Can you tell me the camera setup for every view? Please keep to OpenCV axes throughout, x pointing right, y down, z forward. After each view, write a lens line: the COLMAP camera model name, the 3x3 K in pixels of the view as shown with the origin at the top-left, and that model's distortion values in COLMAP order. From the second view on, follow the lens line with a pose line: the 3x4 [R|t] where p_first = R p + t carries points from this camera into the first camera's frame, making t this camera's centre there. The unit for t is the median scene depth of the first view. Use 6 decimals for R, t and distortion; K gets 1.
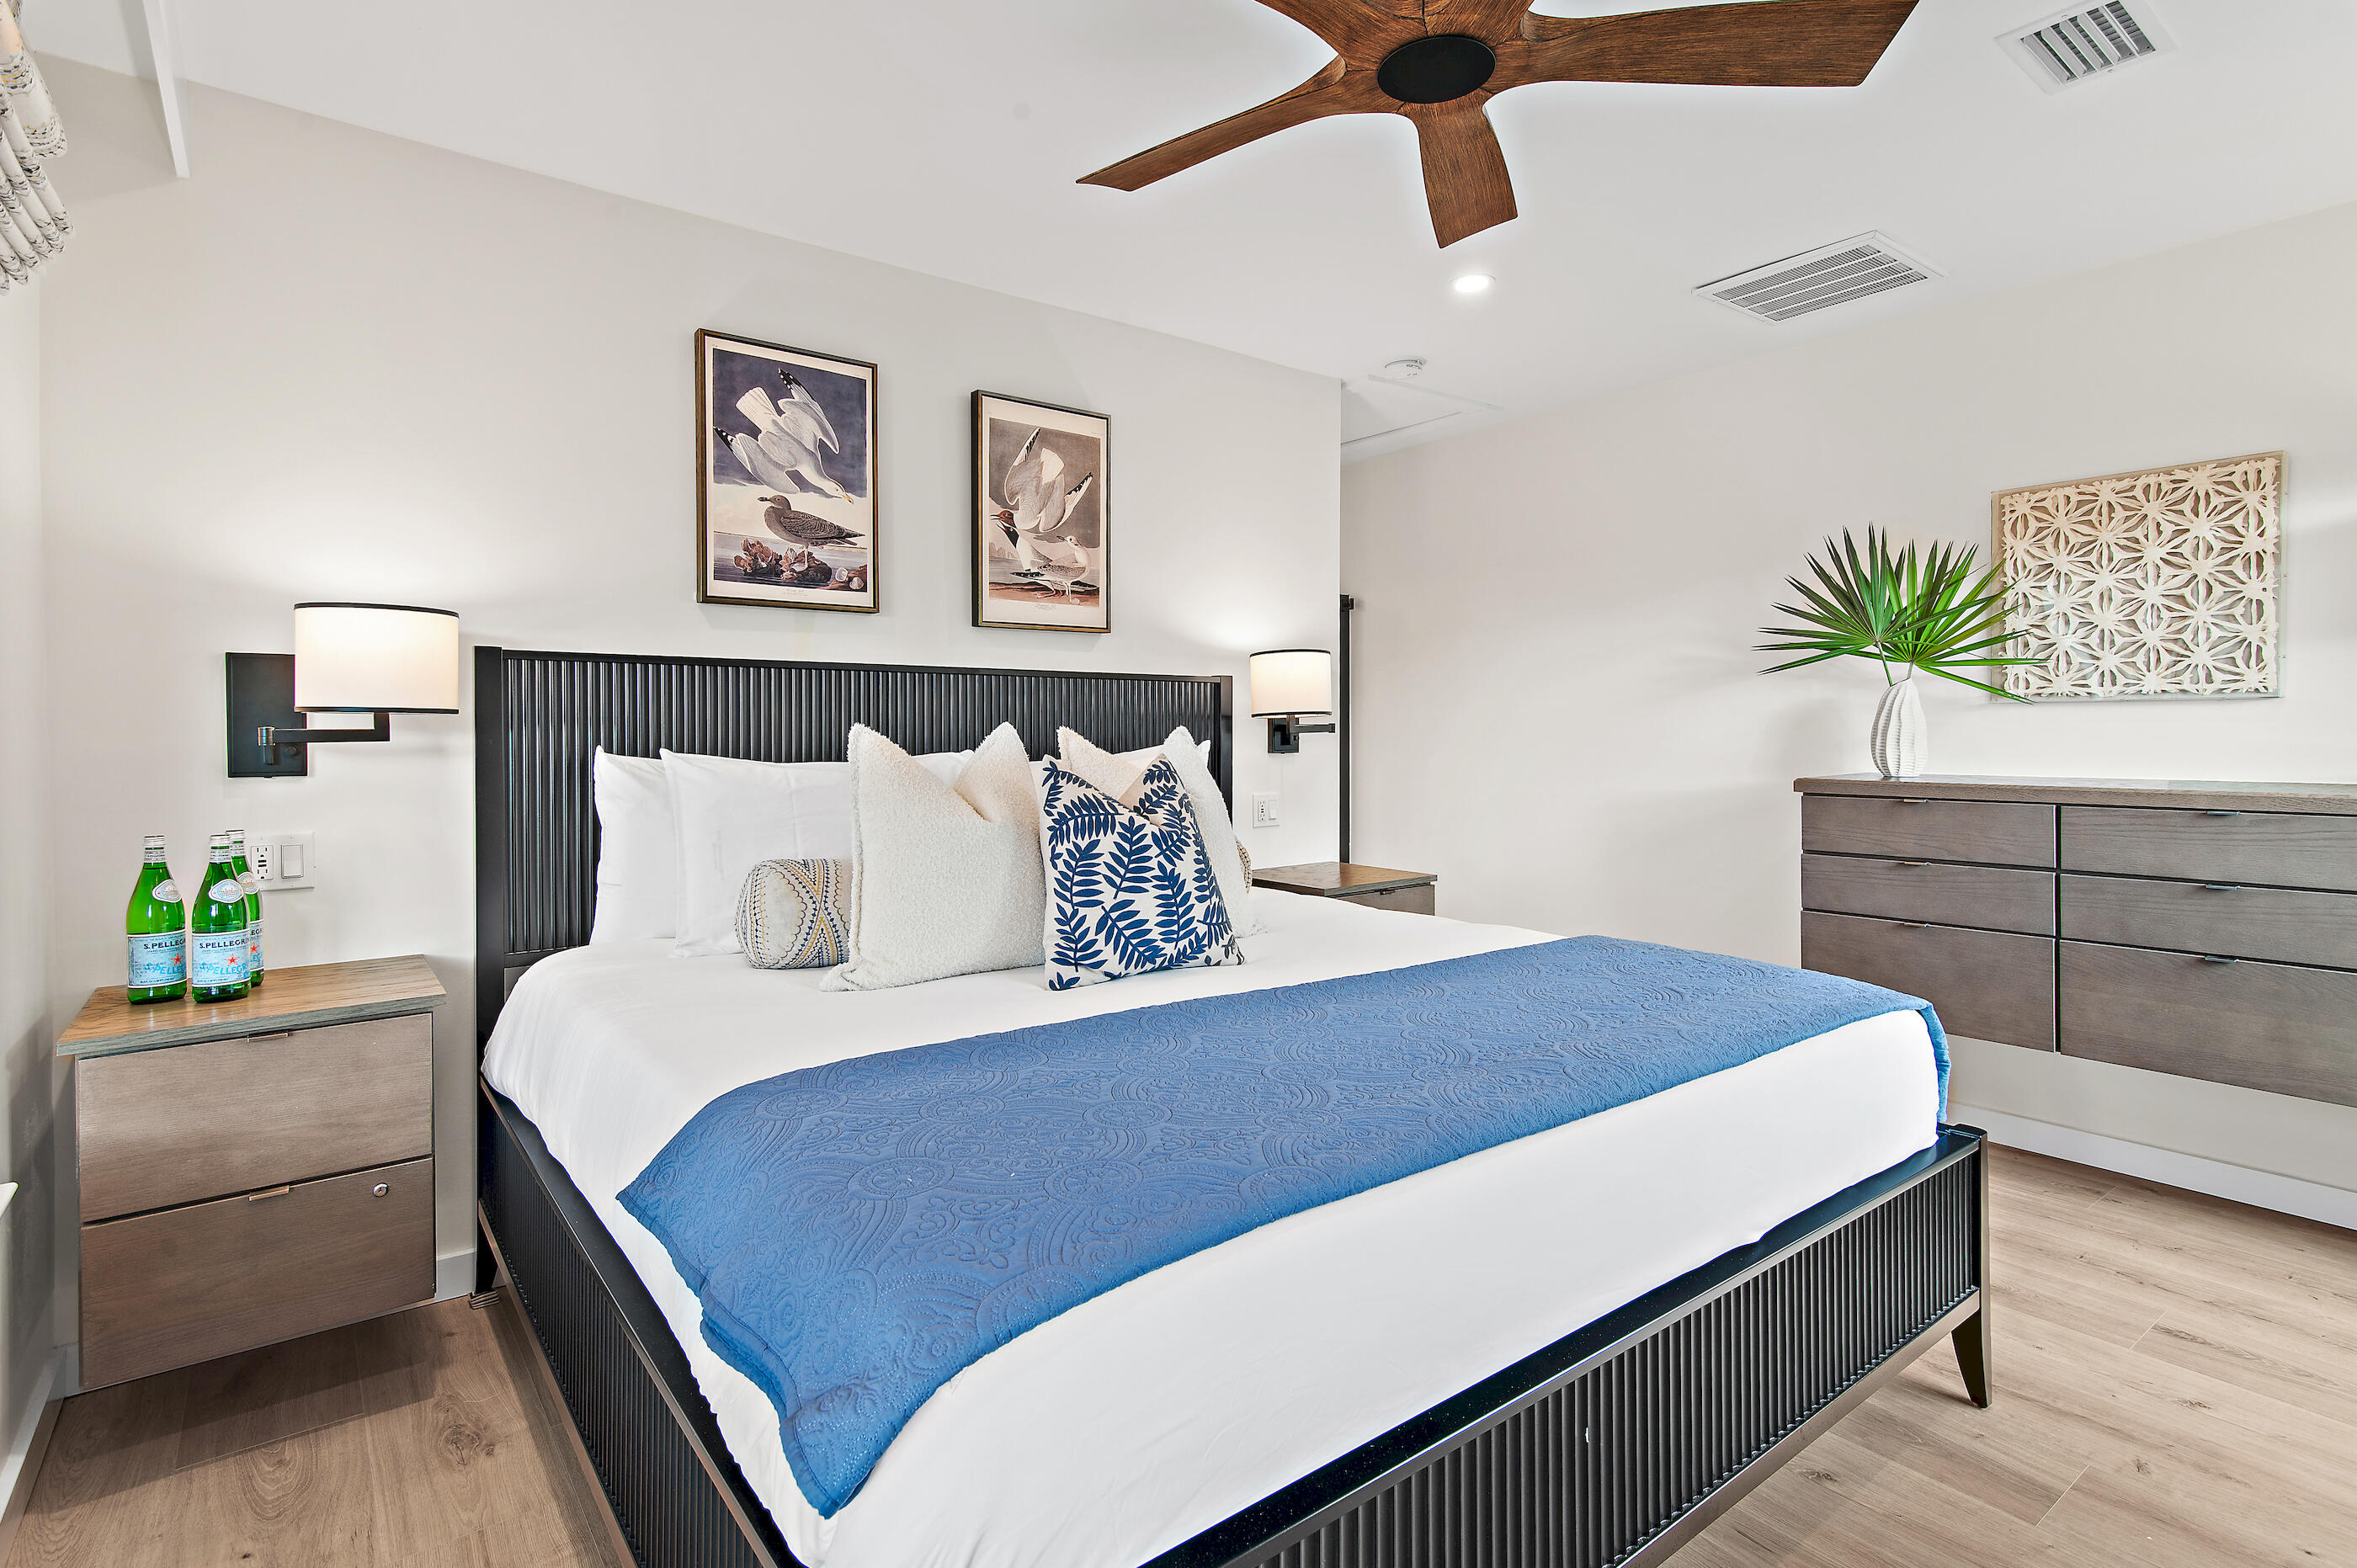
lens RADIAL K [[1159.7, 0, 1182.6], [0, 1159.7, 746.2], [0, 0, 1]] dist [0.002866, 0.000081]
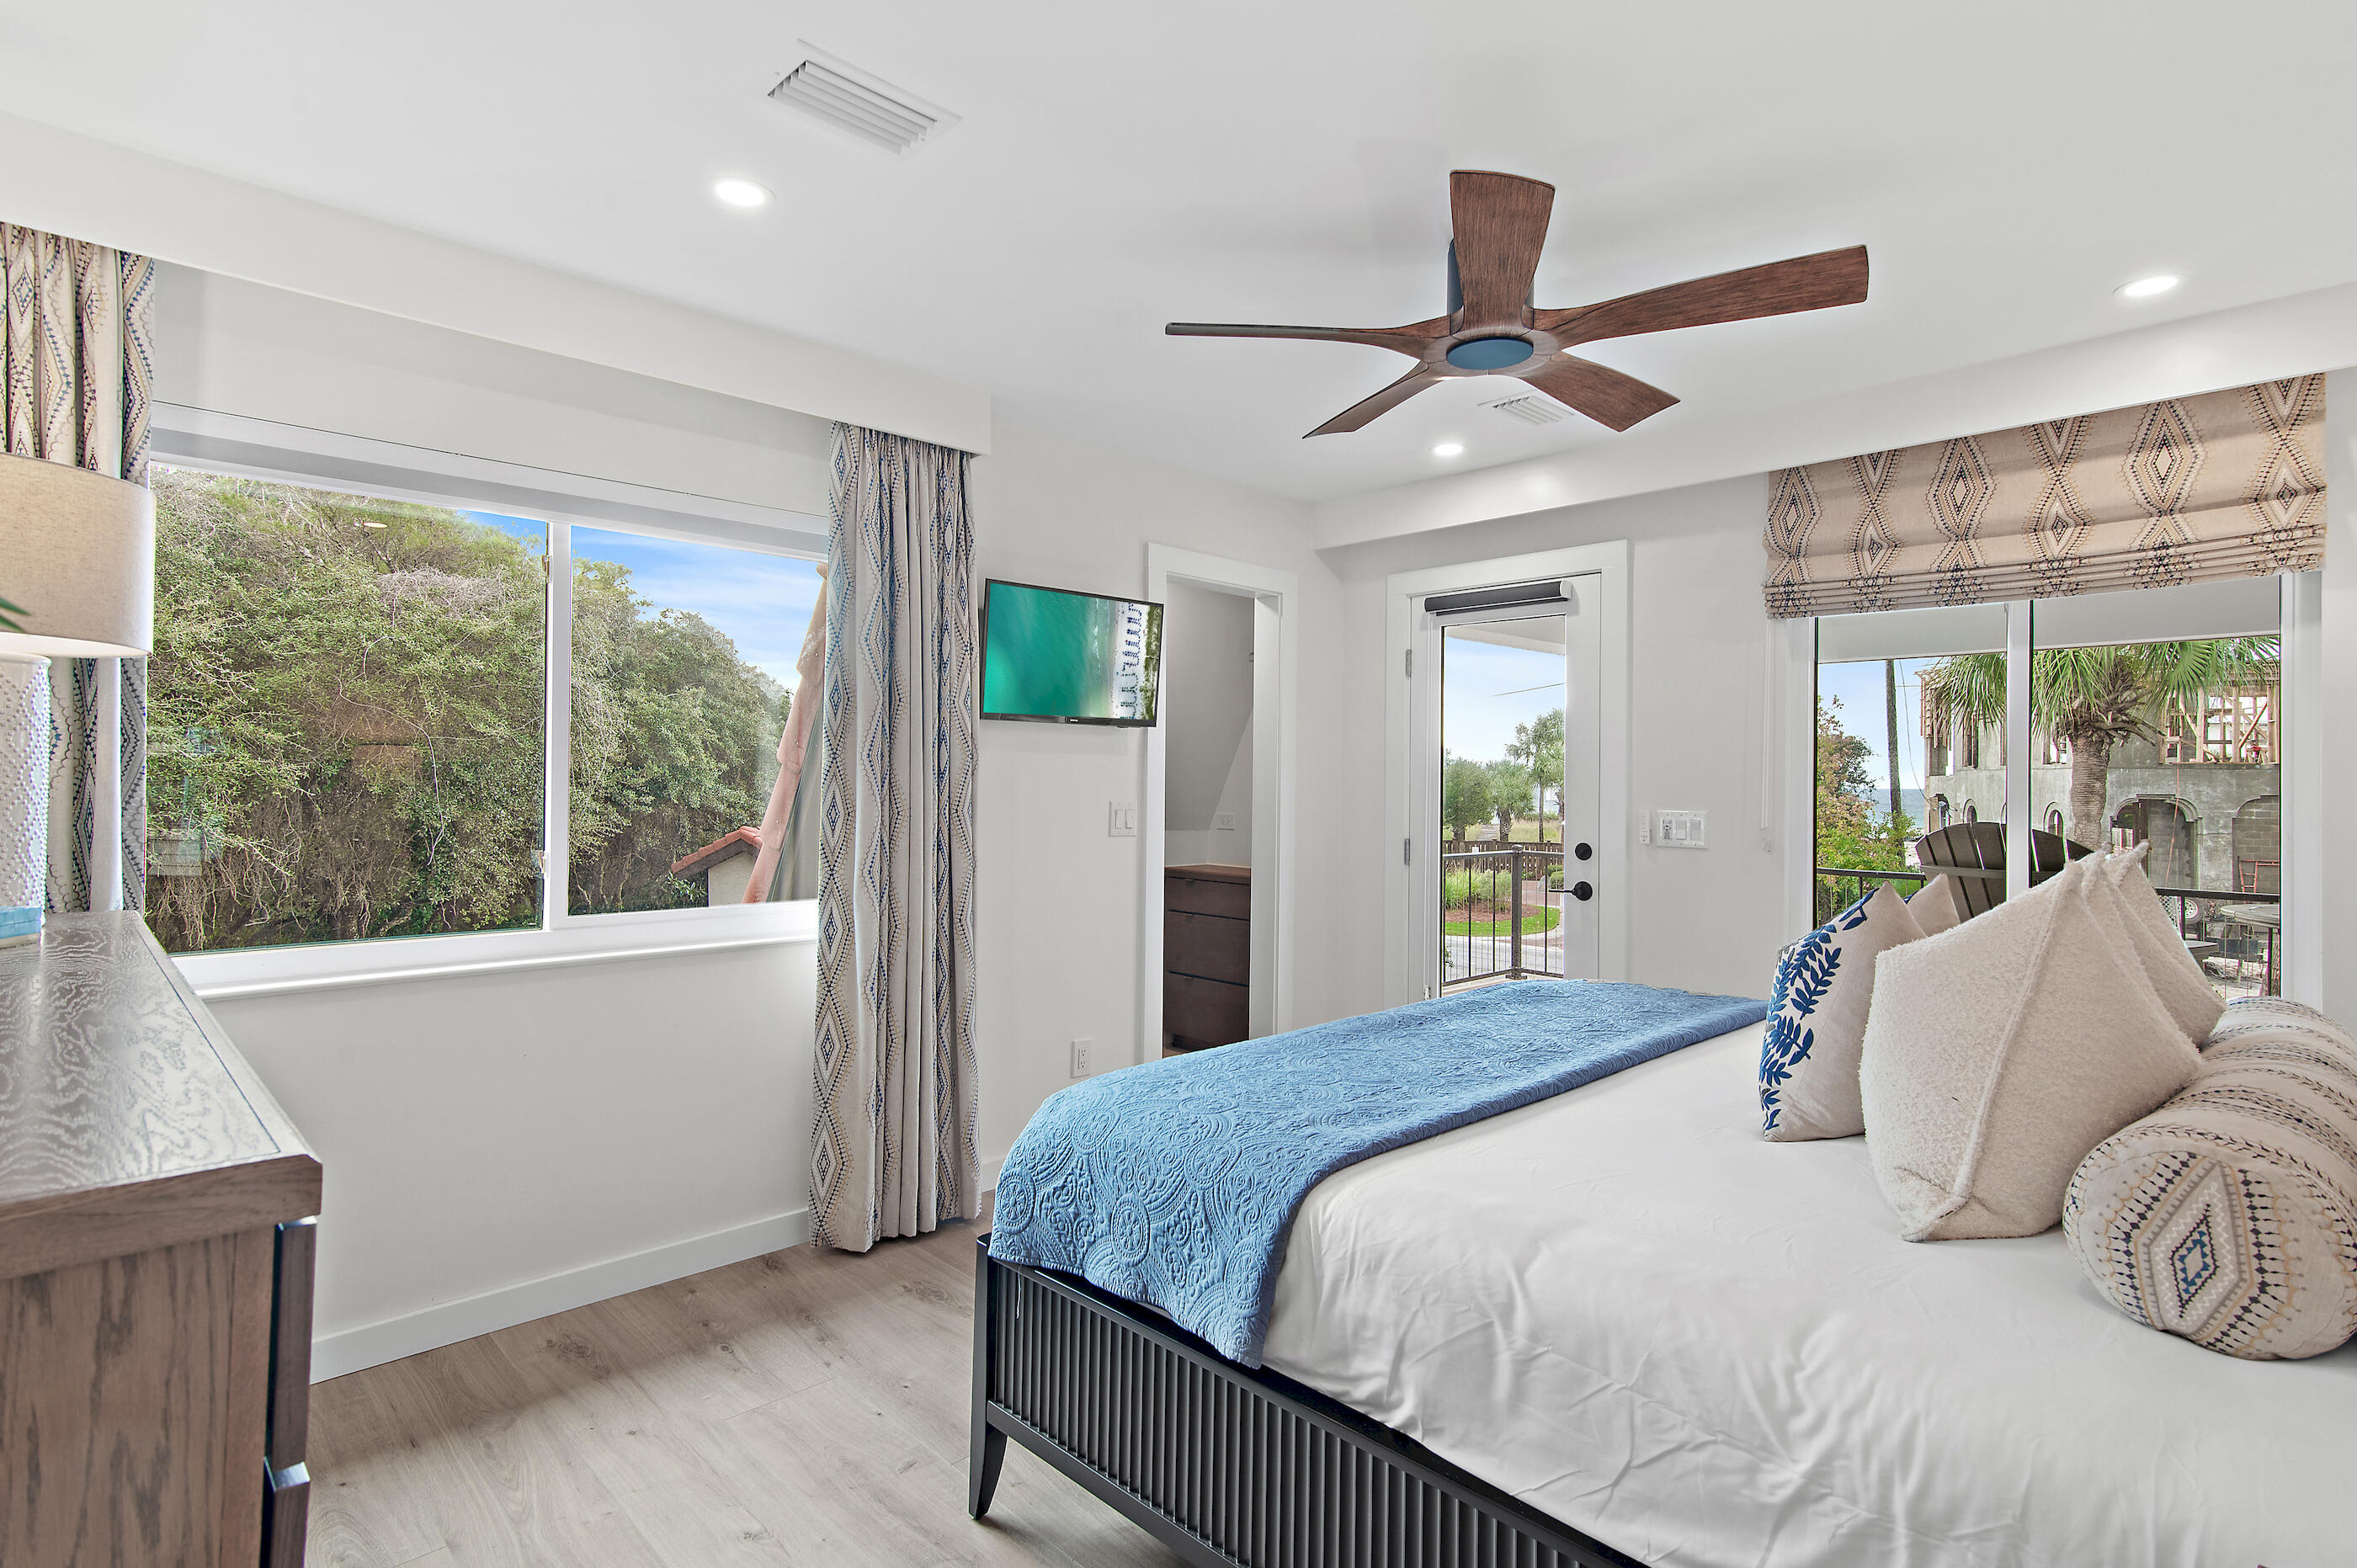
lens RADIAL K [[1175.7, 0, 1182.6], [0, 1175.7, 760.7], [0, 0, 1]] dist [0.000182, 0.000030]
pose [[-0.994474, -0.007698, -0.104697, 0.438038], [-0.007013, 0.999952, -0.006902, -0.053628], [0.104745, -0.006130, -0.994480, 1.426266]]
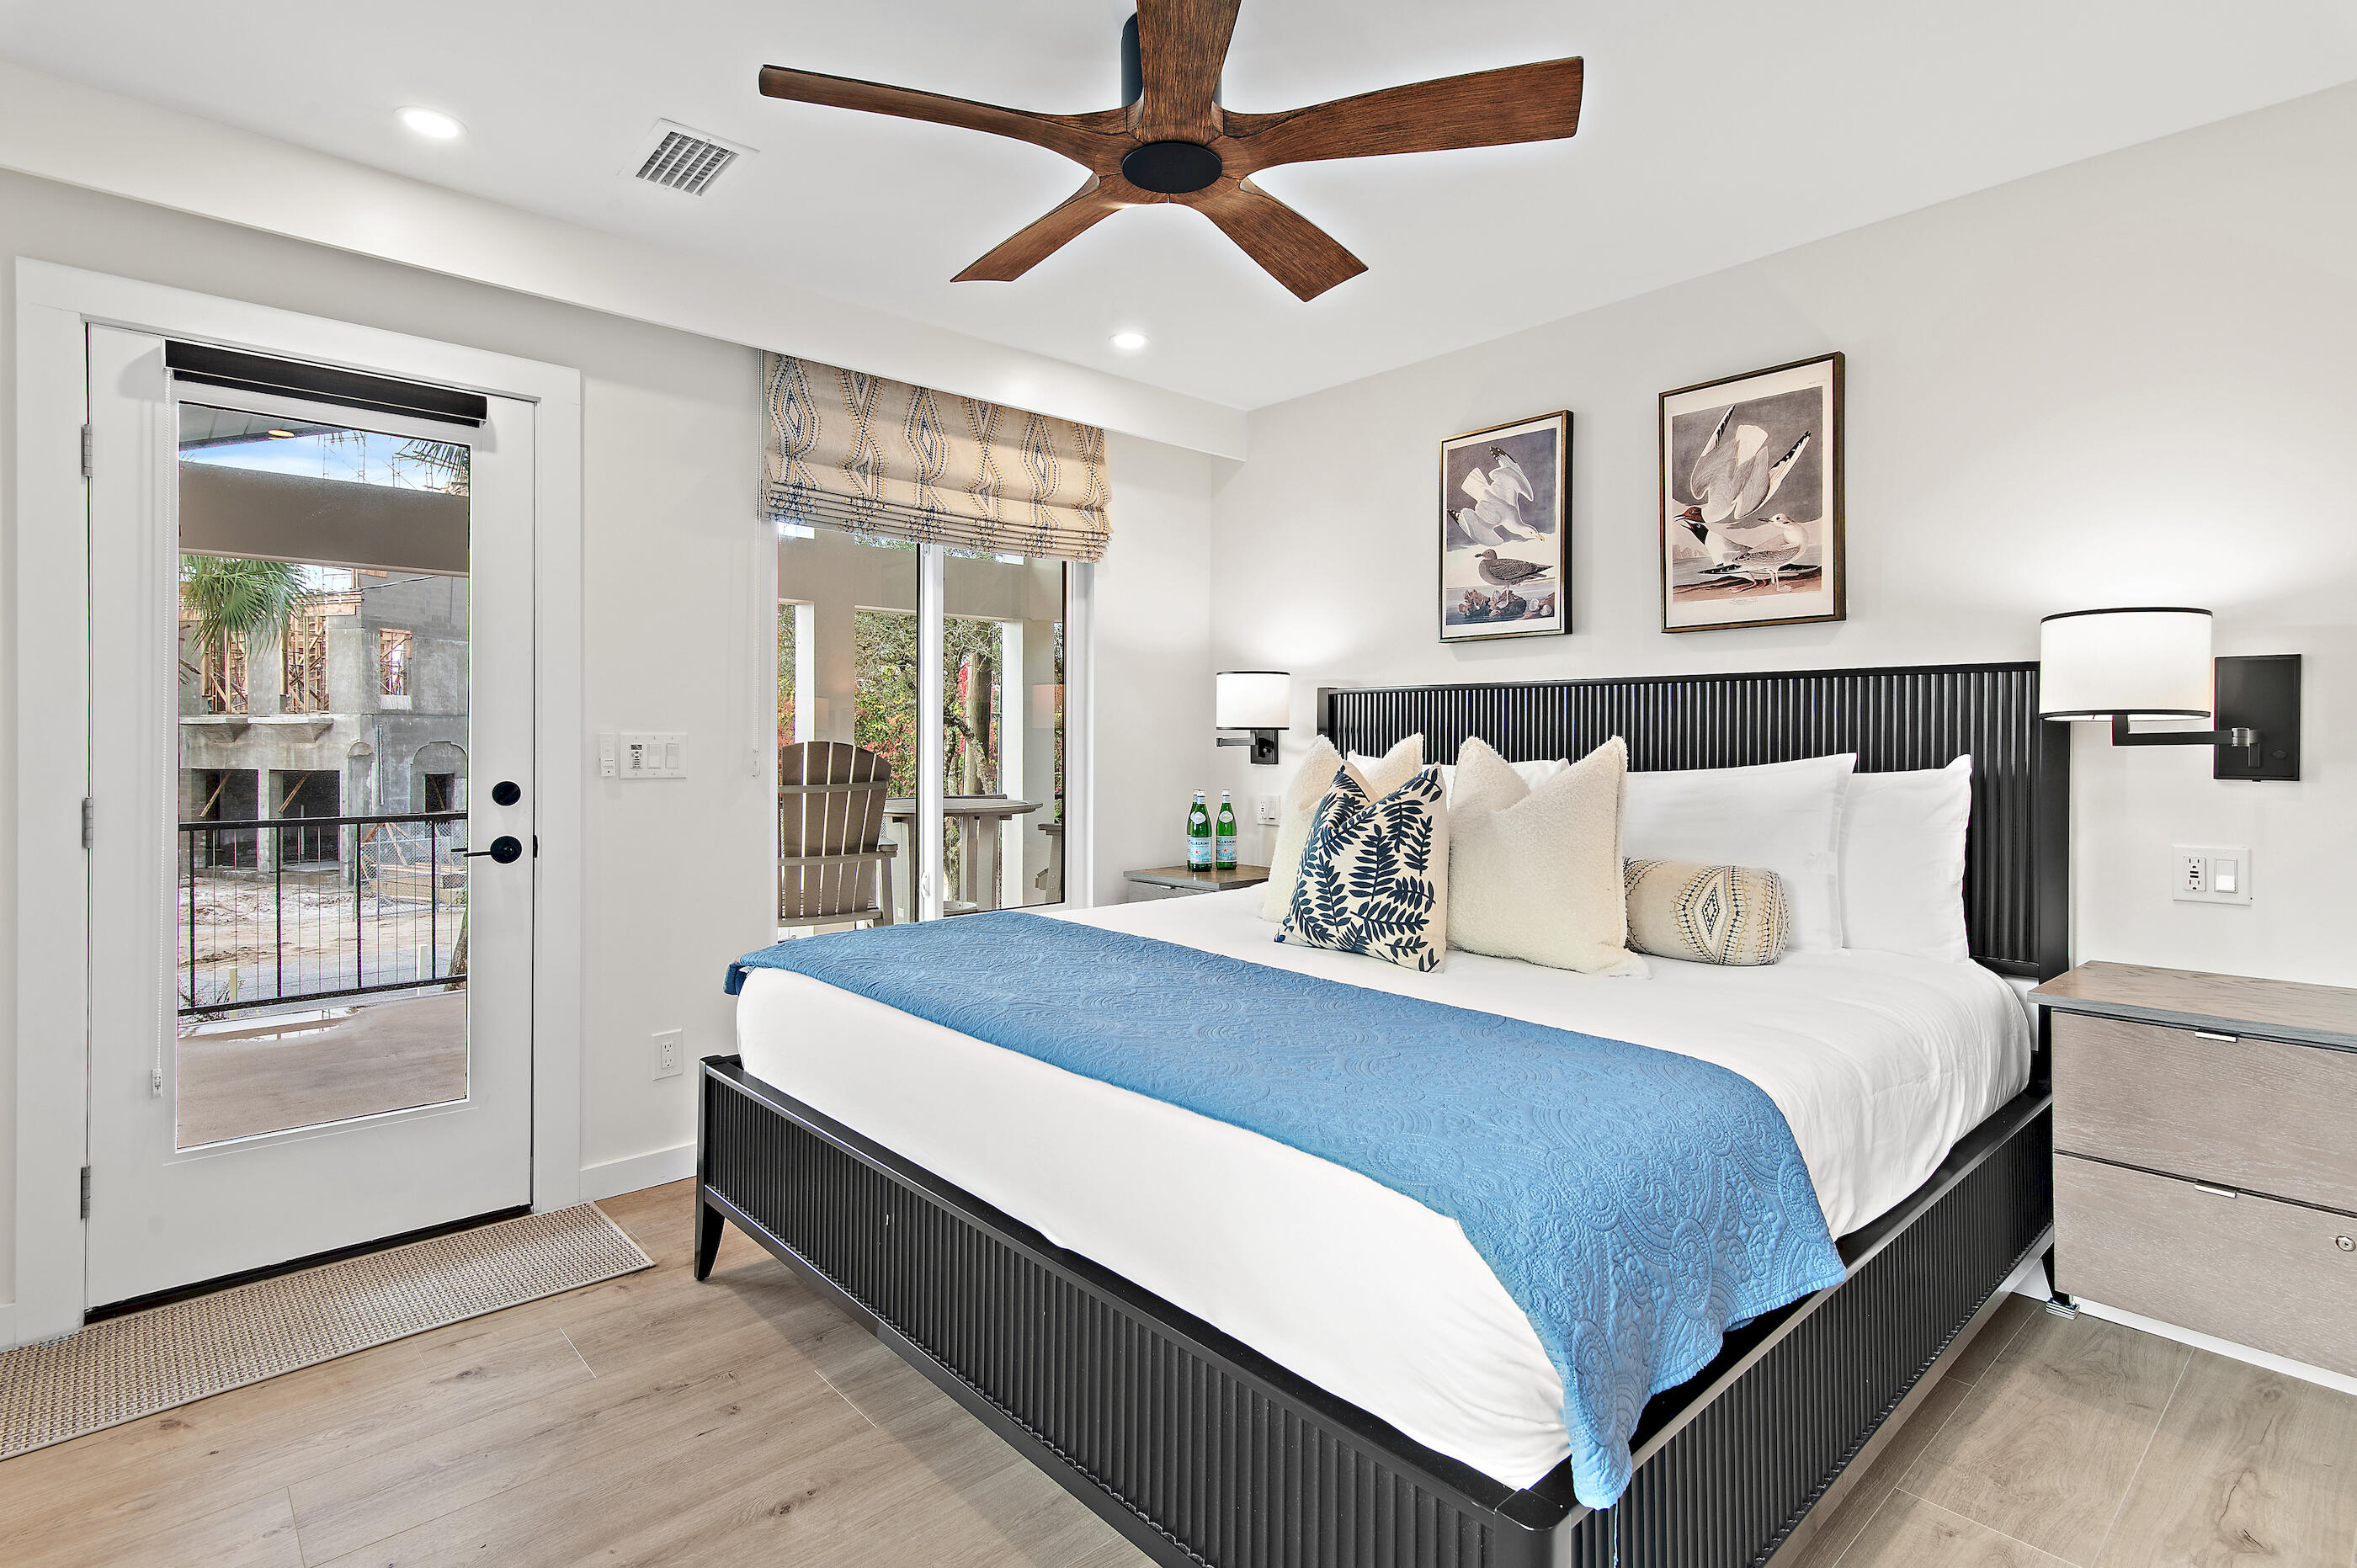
lens RADIAL K [[1159.7, 0, 1182.6], [0, 1159.7, 746.2], [0, 0, 1]] dist [0.002866, 0.000081]
pose [[0.082306, 0.006396, -0.996587, 0.832118], [-0.011971, 0.999914, 0.005429, -0.009471], [0.996535, 0.011483, 0.082375, 0.560192]]
